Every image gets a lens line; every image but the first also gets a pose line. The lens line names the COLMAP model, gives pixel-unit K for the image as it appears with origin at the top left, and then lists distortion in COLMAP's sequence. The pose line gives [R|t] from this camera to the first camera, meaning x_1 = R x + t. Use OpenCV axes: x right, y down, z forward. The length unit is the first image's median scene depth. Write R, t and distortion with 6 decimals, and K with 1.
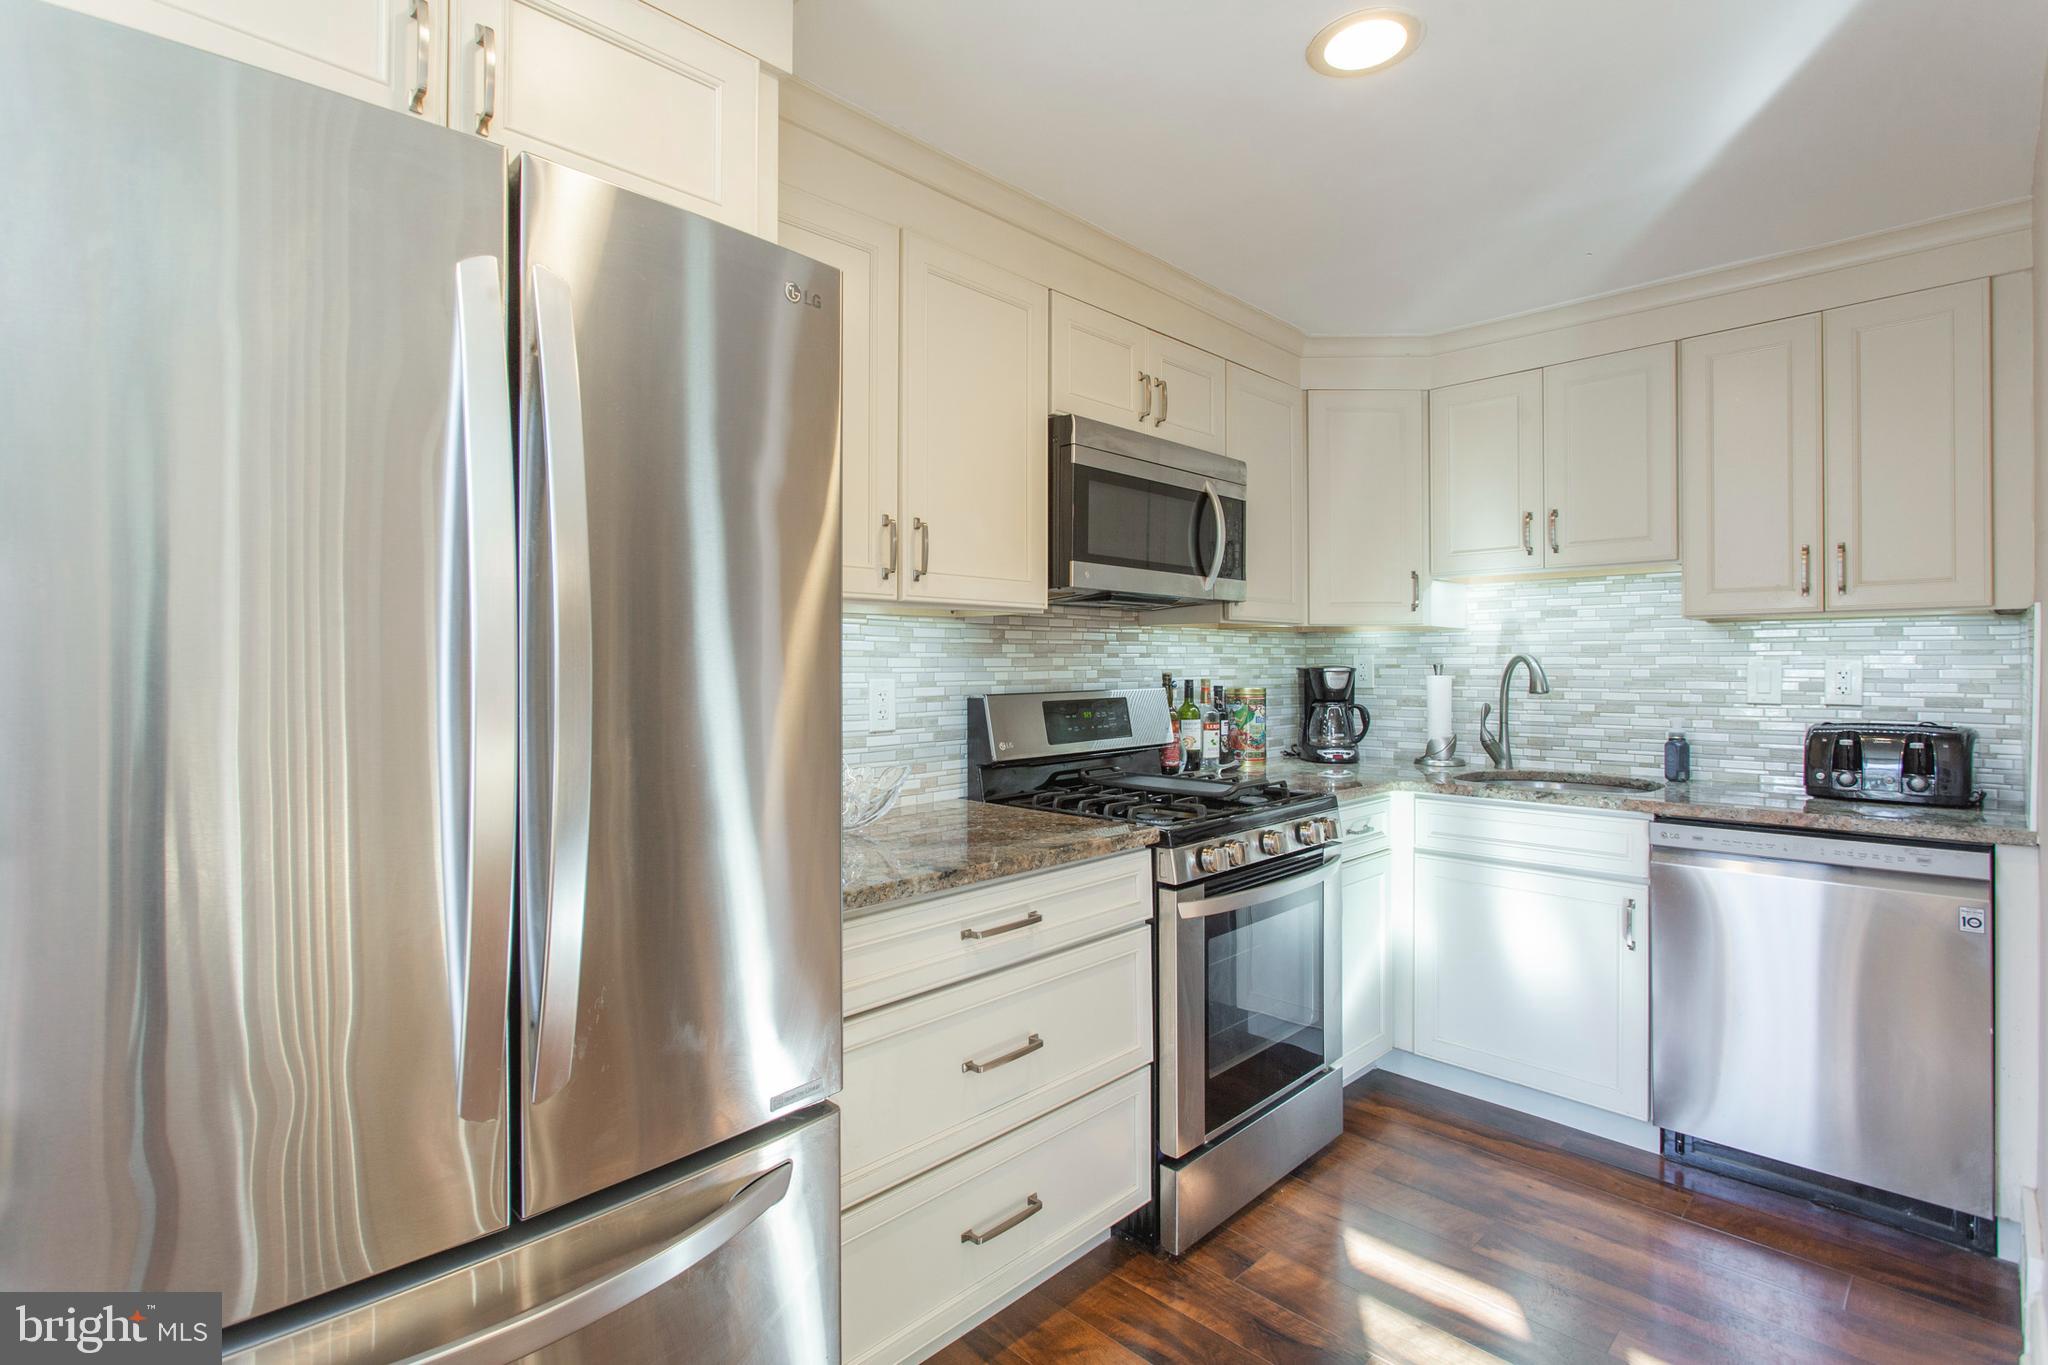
lens RADIAL K [[994.3, 0, 977.0], [0, 994.3, 665.8], [0, 0, 1]] dist [-0.017817, 0.007485]
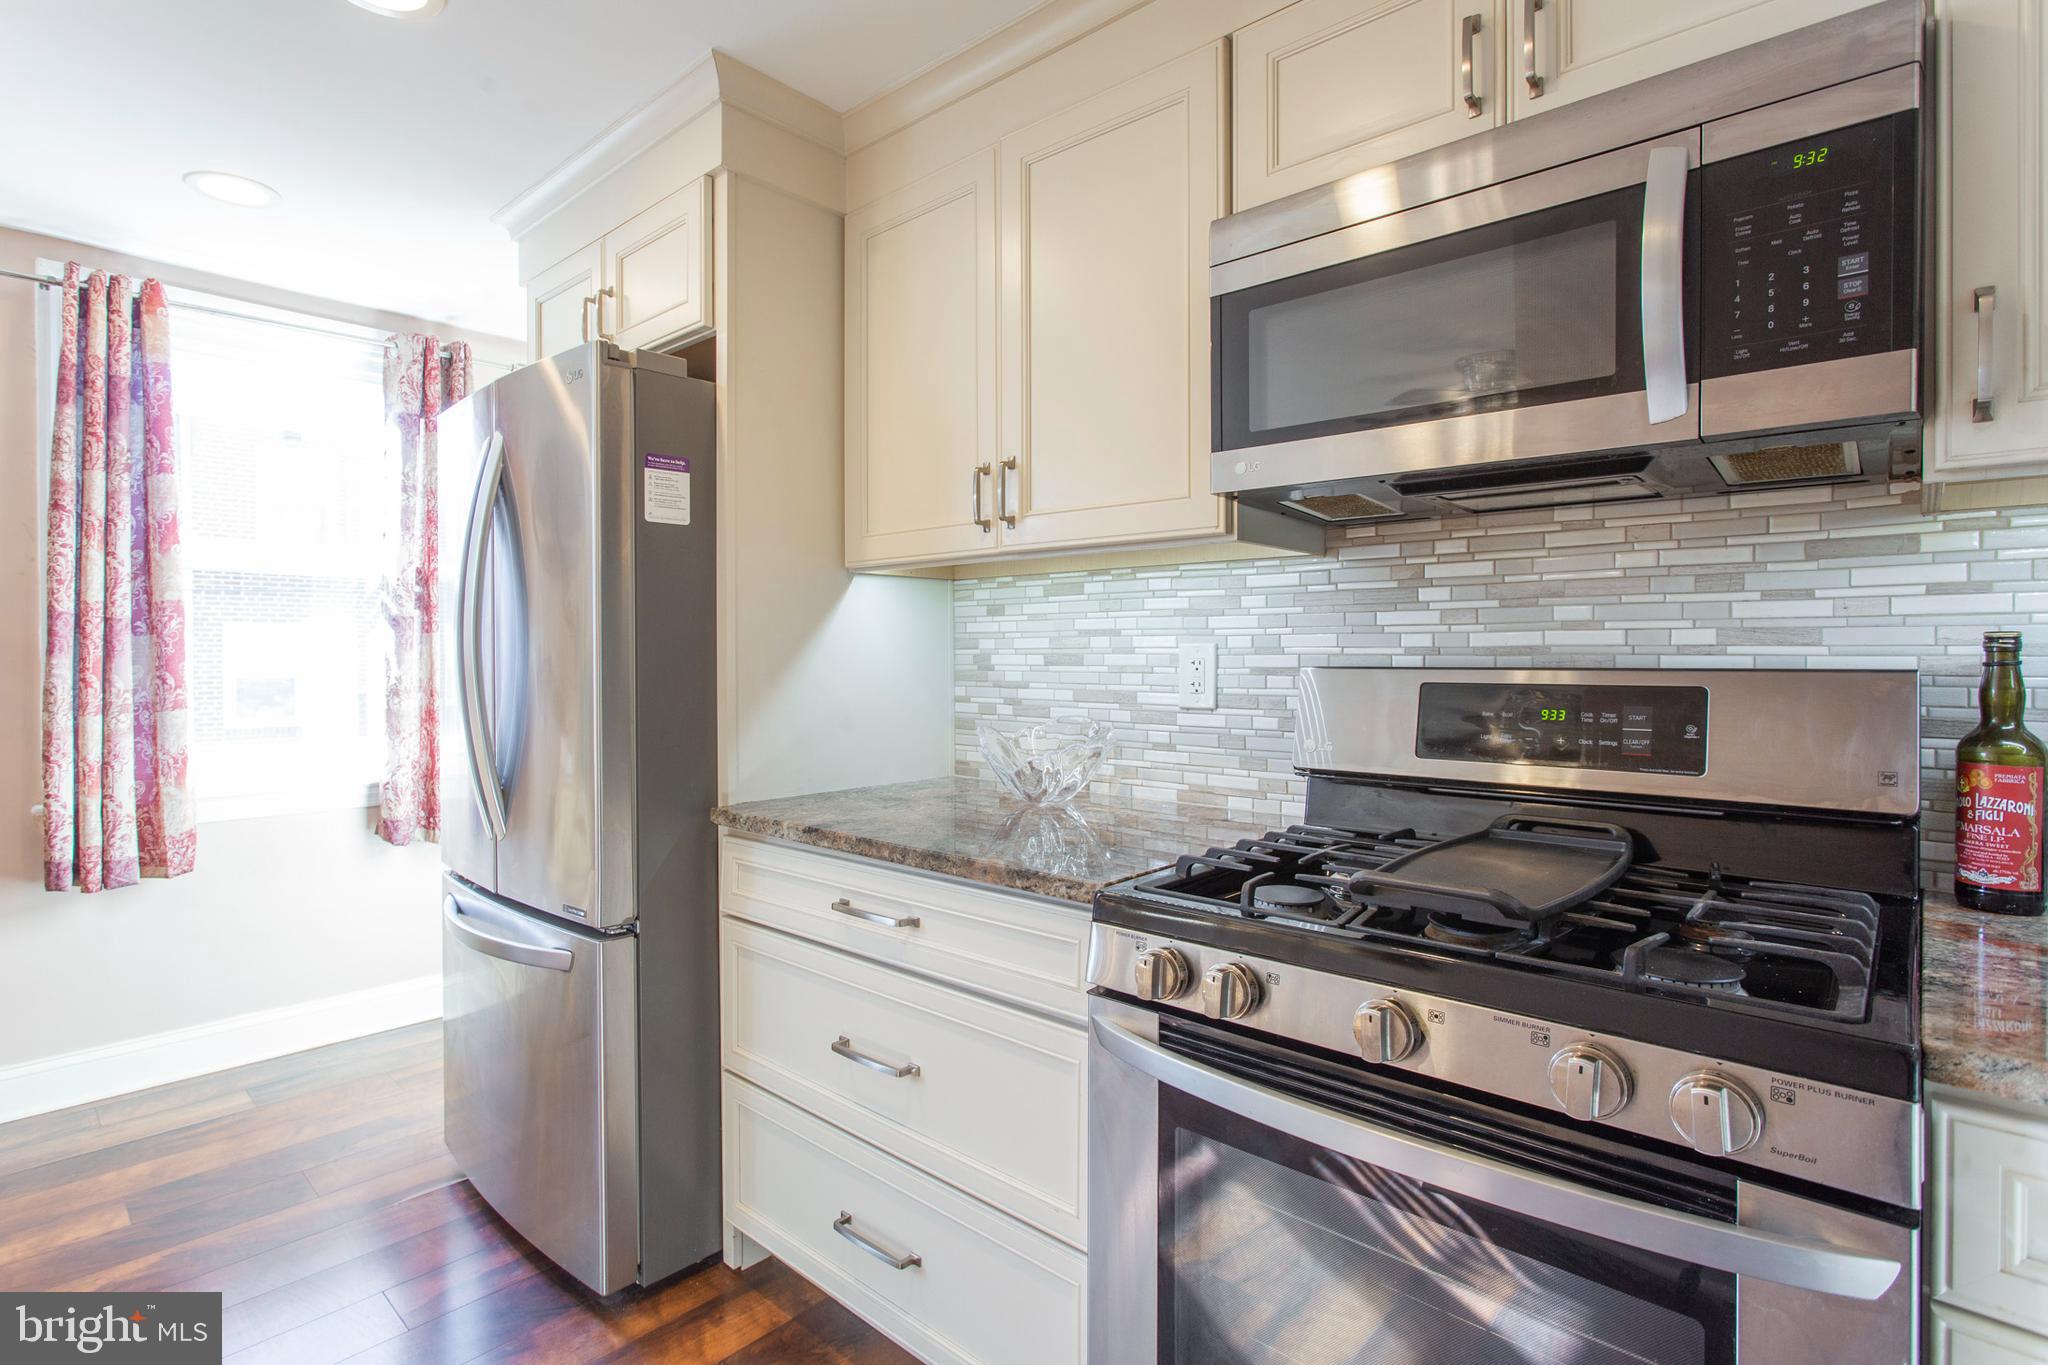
lens RADIAL K [[994.3, 0, 1039.8], [0, 994.3, 653.6], [0, 0, 1]] dist [-0.017817, 0.007485]
pose [[0.068883, 0.007509, -0.997596, 0.625186], [0.000581, 0.999971, 0.007567, 0.013922], [0.997625, -0.001101, 0.068877, 0.734236]]
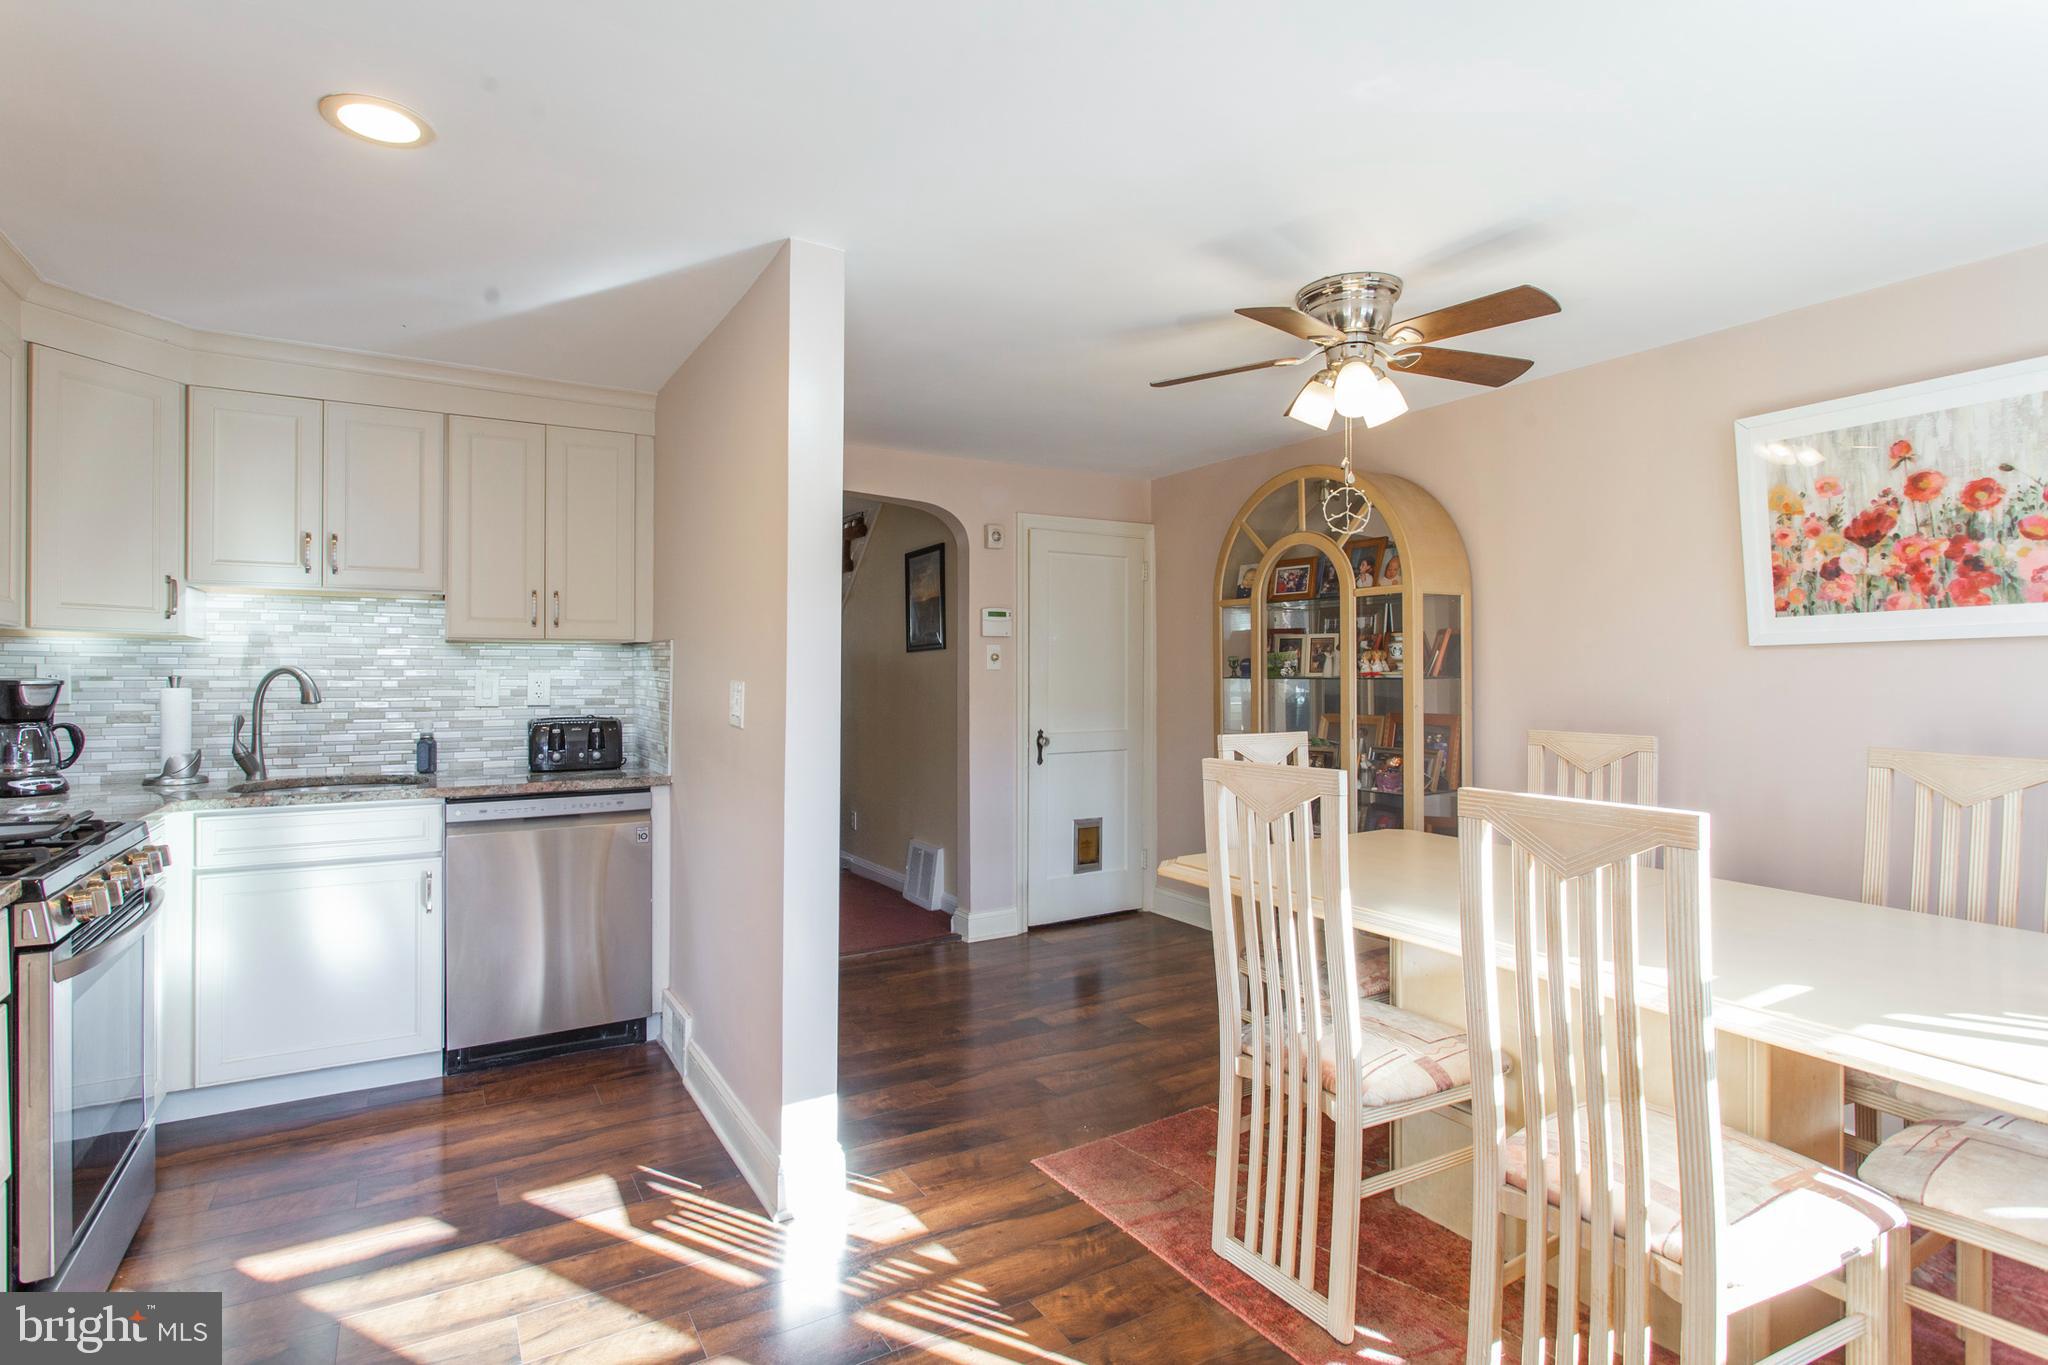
lens RADIAL K [[994.3, 0, 1005.7], [0, 994.3, 664.7], [0, 0, 1]] dist [-0.017817, 0.007485]
pose [[0.239062, 0.010595, 0.970947, -0.316089], [0.000291, 0.999940, -0.010983, -0.002276], [-0.971004, 0.002908, 0.239044, 0.023976]]
